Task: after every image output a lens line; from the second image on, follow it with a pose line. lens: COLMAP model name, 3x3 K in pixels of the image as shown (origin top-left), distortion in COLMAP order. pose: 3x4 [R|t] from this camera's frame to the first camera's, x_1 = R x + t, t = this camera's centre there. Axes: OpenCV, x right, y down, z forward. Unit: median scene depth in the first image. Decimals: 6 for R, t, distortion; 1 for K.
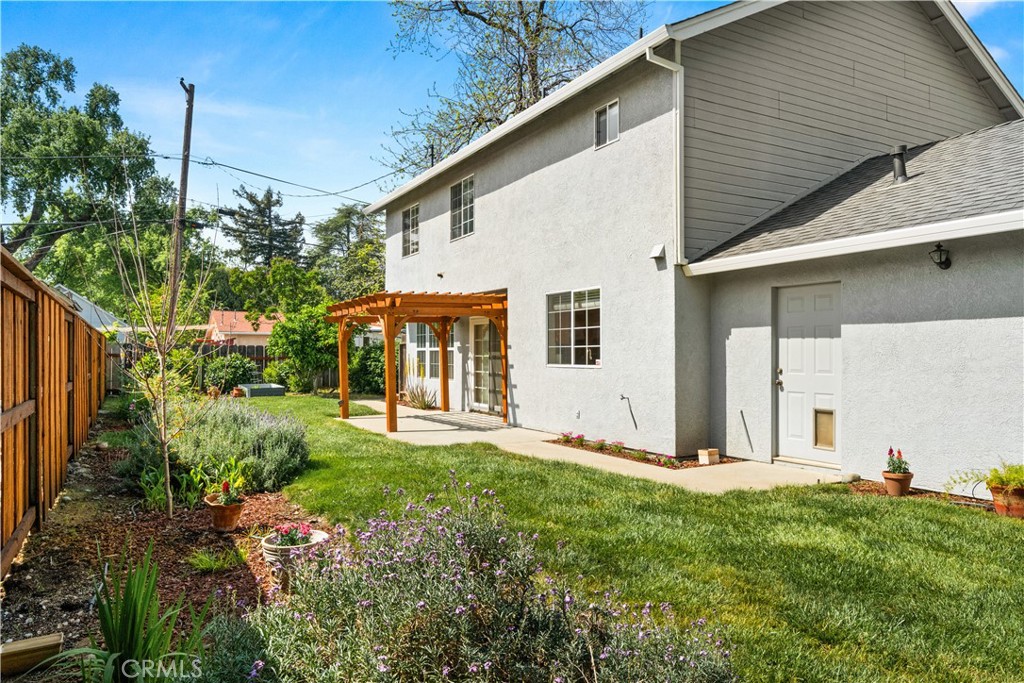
lens RADIAL K [[689.4, 0, 512.0], [0, 689.4, 341.5], [0, 0, 1]] dist [0.003452, 0.001302]
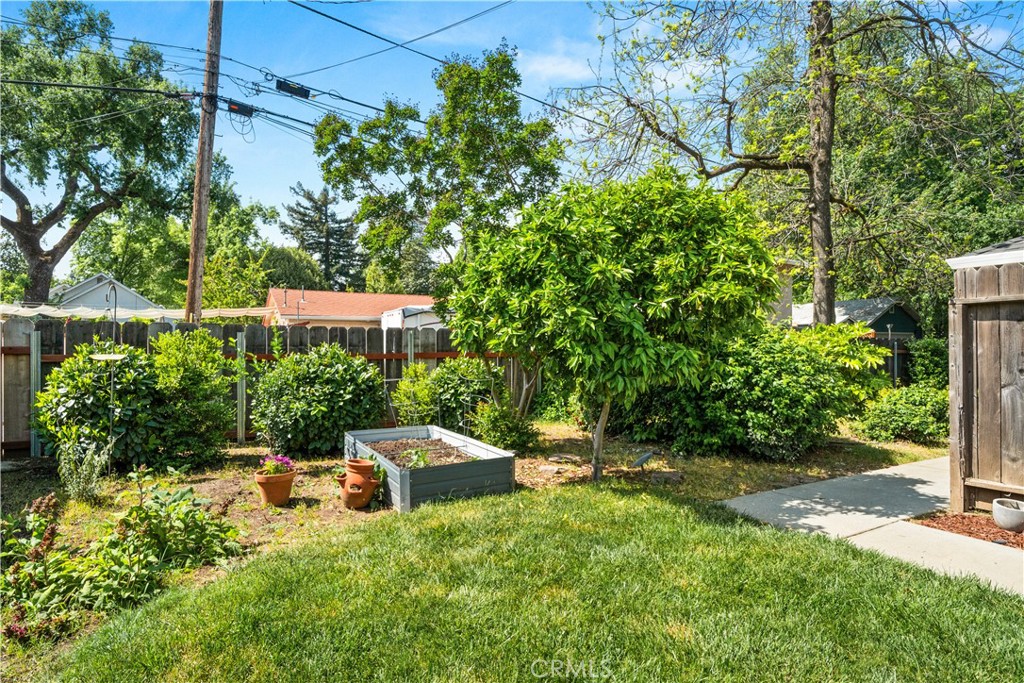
lens RADIAL K [[558.8, 0, 512.0], [0, 558.8, 341.5], [0, 0, 1]] dist [-0.001119, -0.001048]
pose [[0.999977, -0.006224, -0.002749, -0.082445], [0.006240, 0.999964, 0.005716, 0.003965], [0.002713, -0.005733, 0.999980, 0.189991]]
